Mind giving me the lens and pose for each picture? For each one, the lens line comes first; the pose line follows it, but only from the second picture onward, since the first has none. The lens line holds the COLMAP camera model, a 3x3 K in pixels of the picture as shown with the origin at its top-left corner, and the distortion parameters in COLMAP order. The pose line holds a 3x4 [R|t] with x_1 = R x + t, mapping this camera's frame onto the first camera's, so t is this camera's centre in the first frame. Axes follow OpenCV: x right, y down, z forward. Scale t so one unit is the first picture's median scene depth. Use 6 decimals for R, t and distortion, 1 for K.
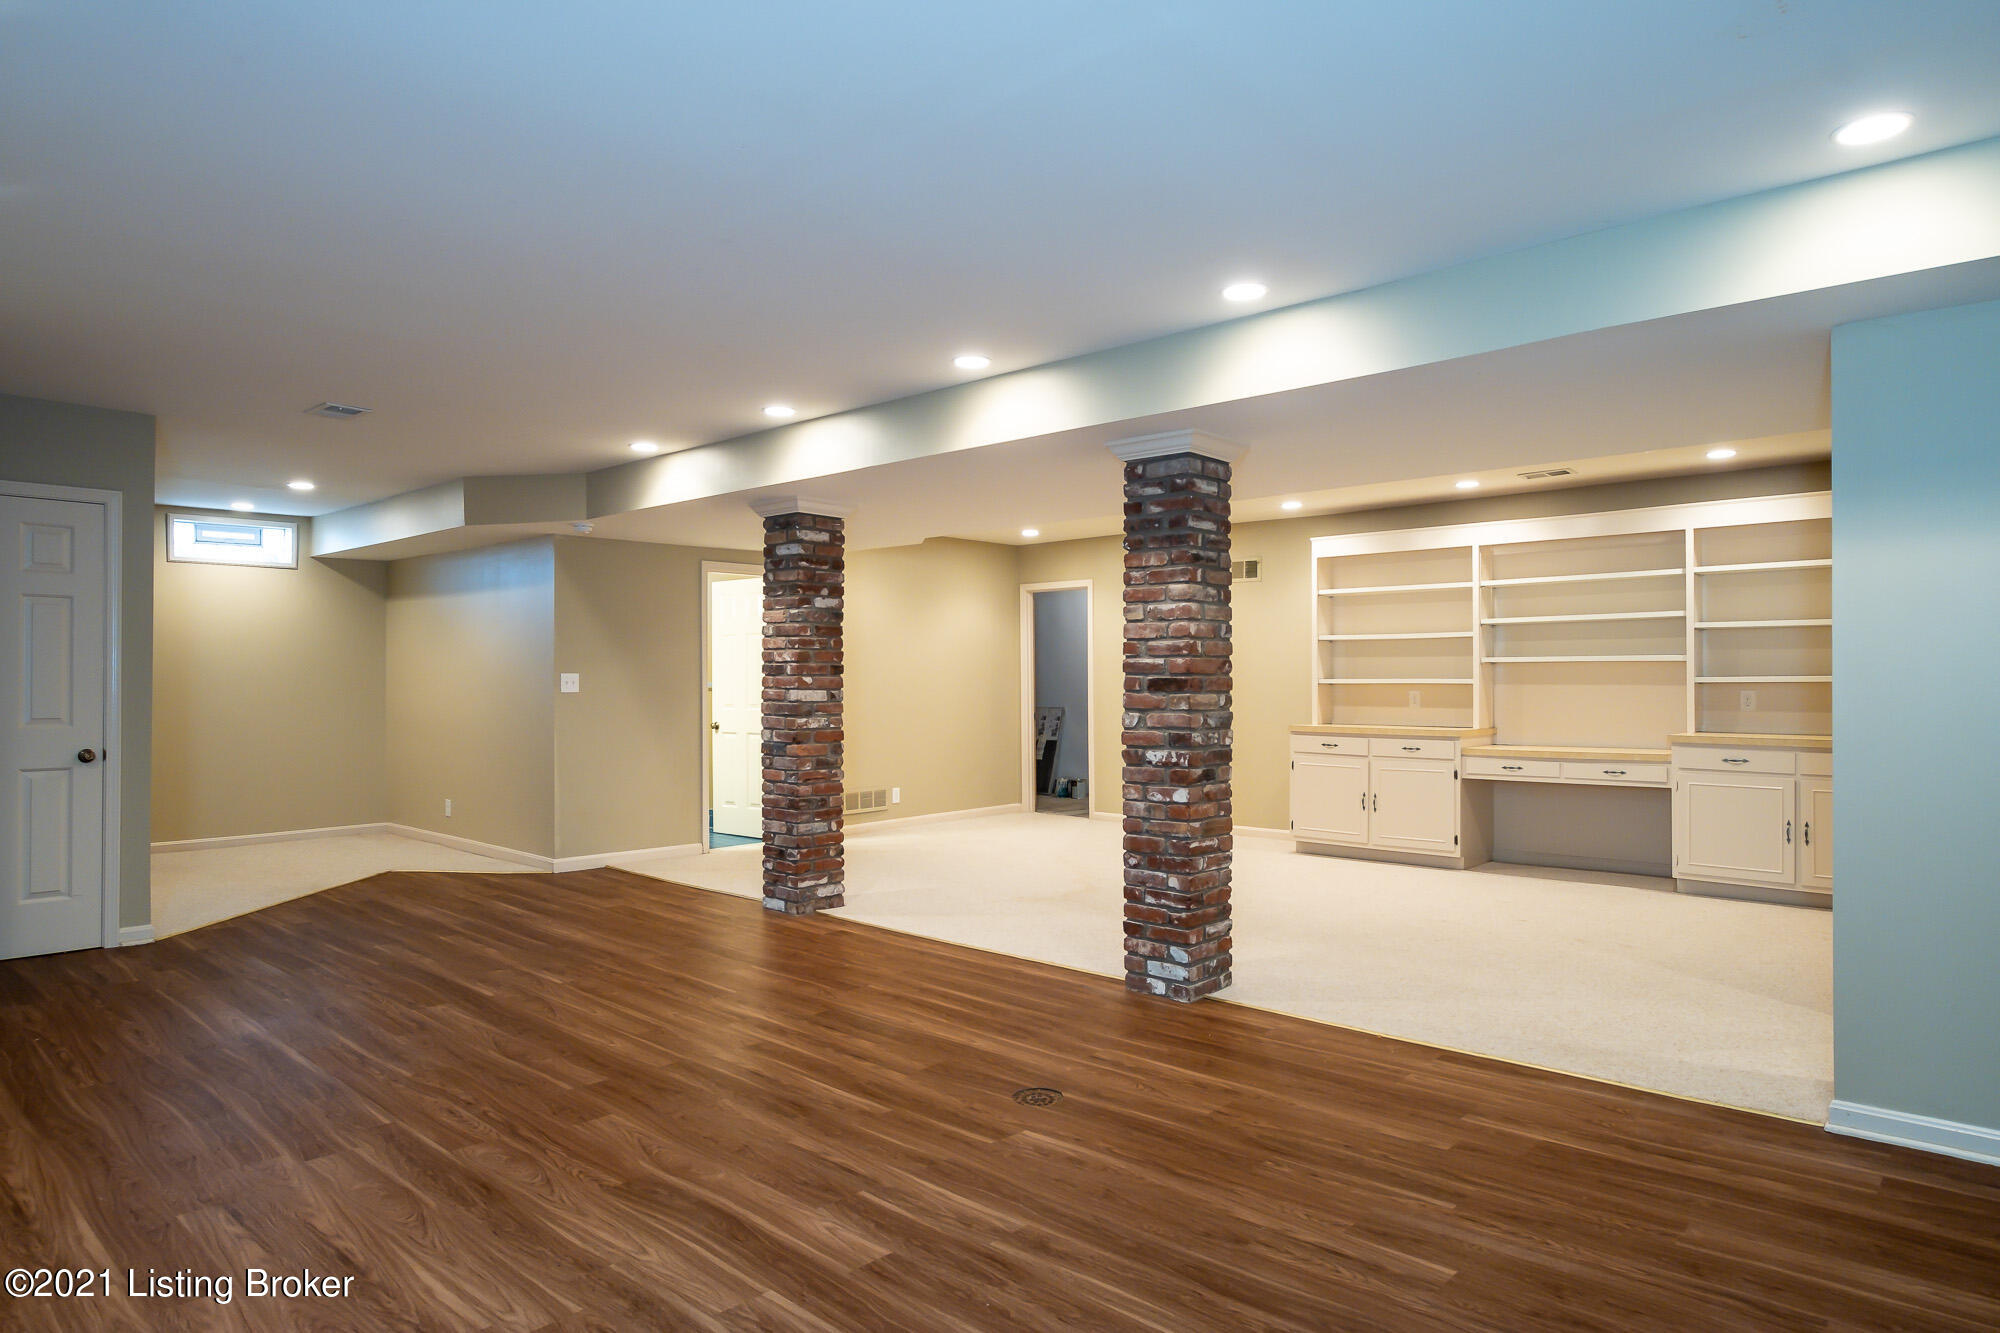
lens RADIAL K [[1162.1, 0, 1000.0], [0, 1162.1, 666.5], [0, 0, 1]] dist [-0.020776, -0.000330]
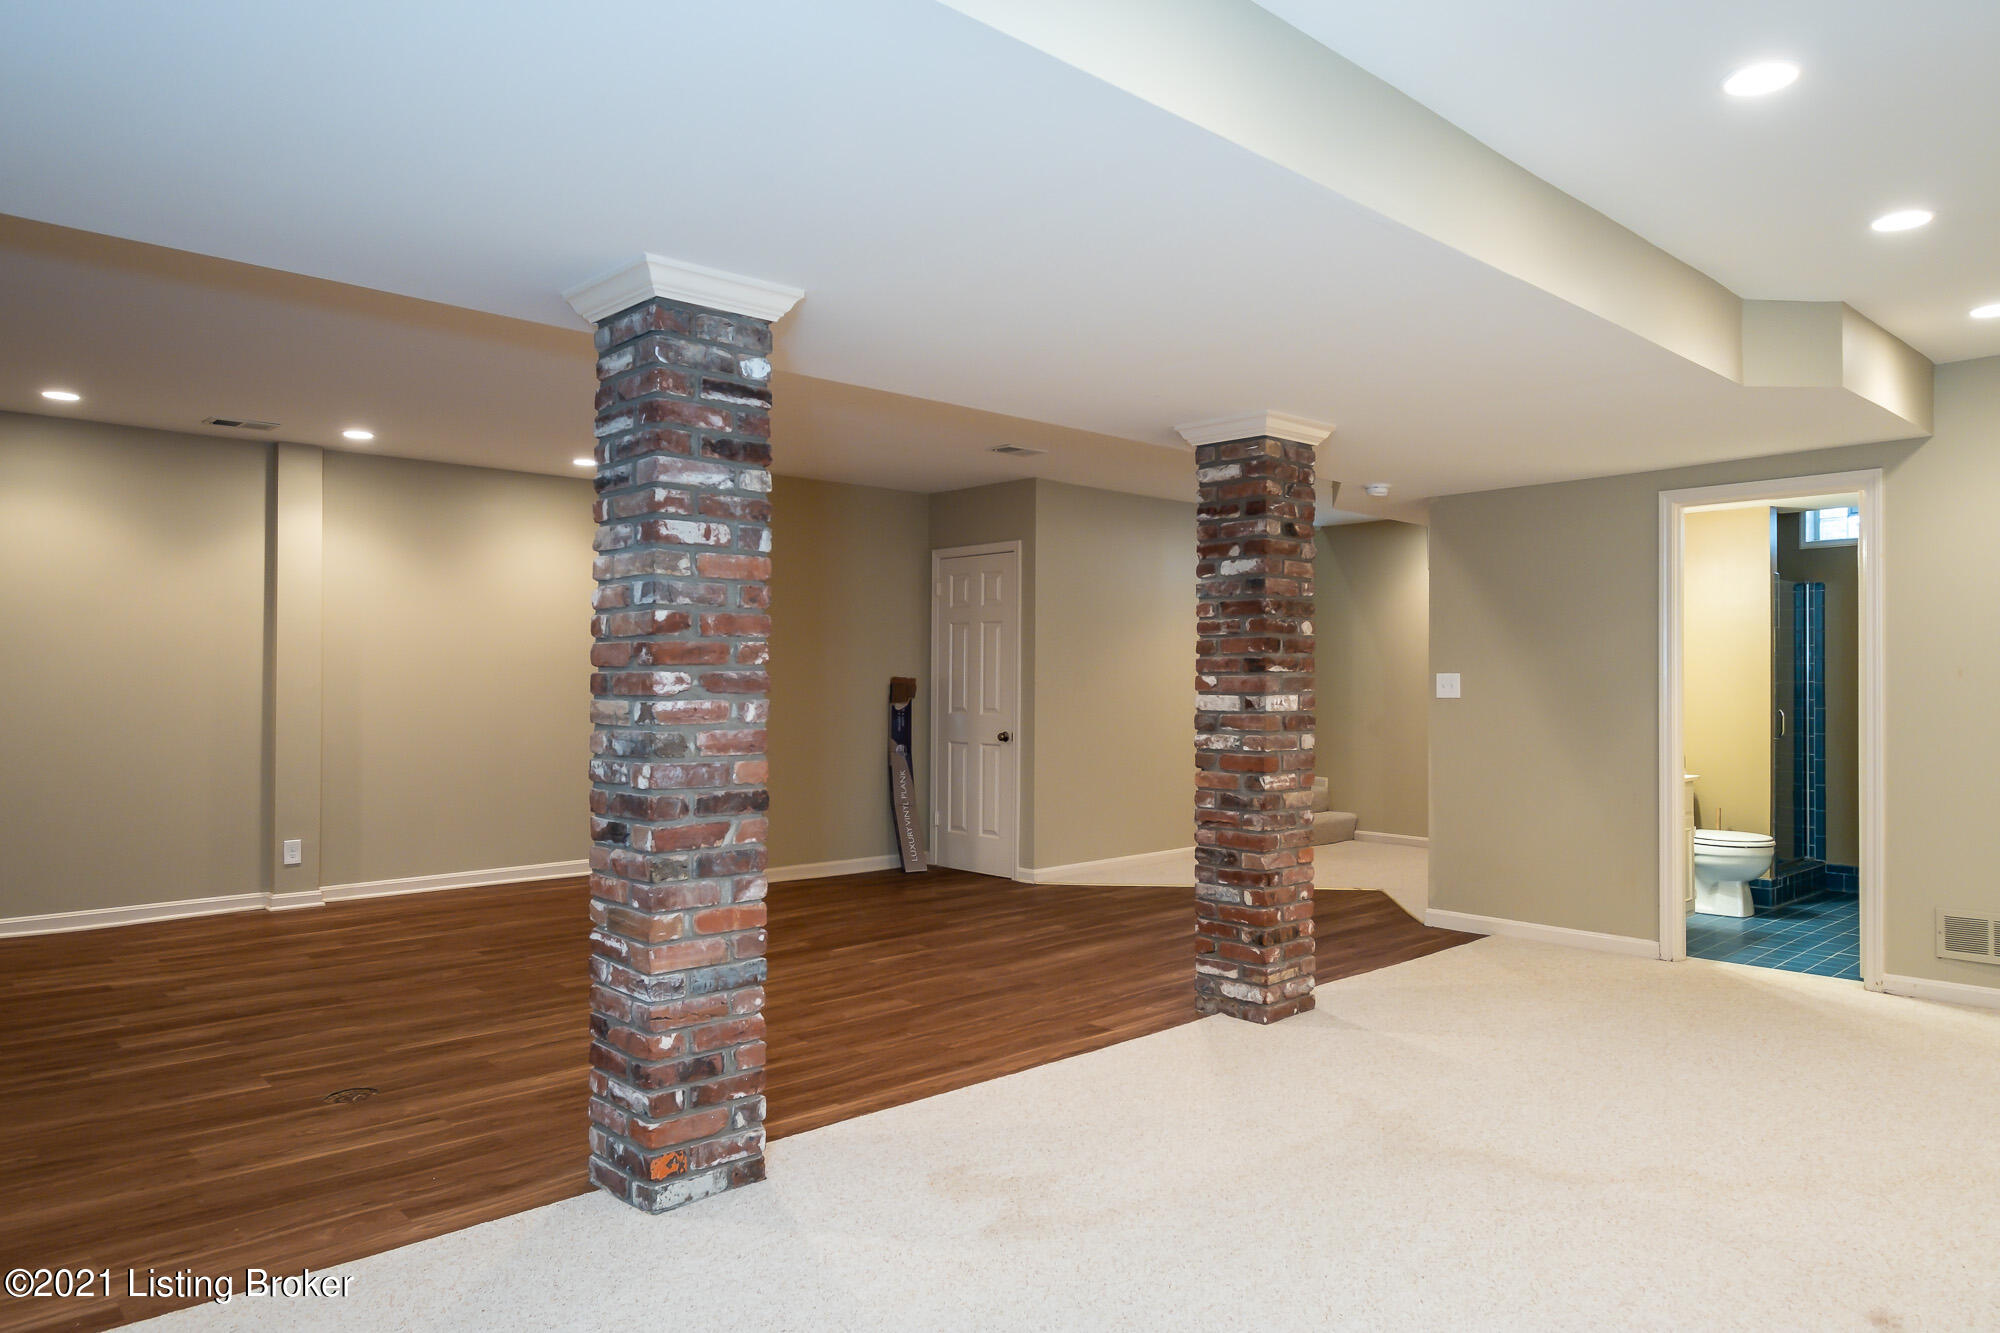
lens RADIAL K [[1298.3, 0, 1000.0], [0, 1298.3, 666.5], [0, 0, 1]] dist [0.002263, 0.003442]
pose [[-0.077333, -0.013314, -0.996916, 0.833658], [0.009281, 0.999858, -0.014074, 0.017418], [0.996962, -0.010341, -0.077199, 1.236654]]
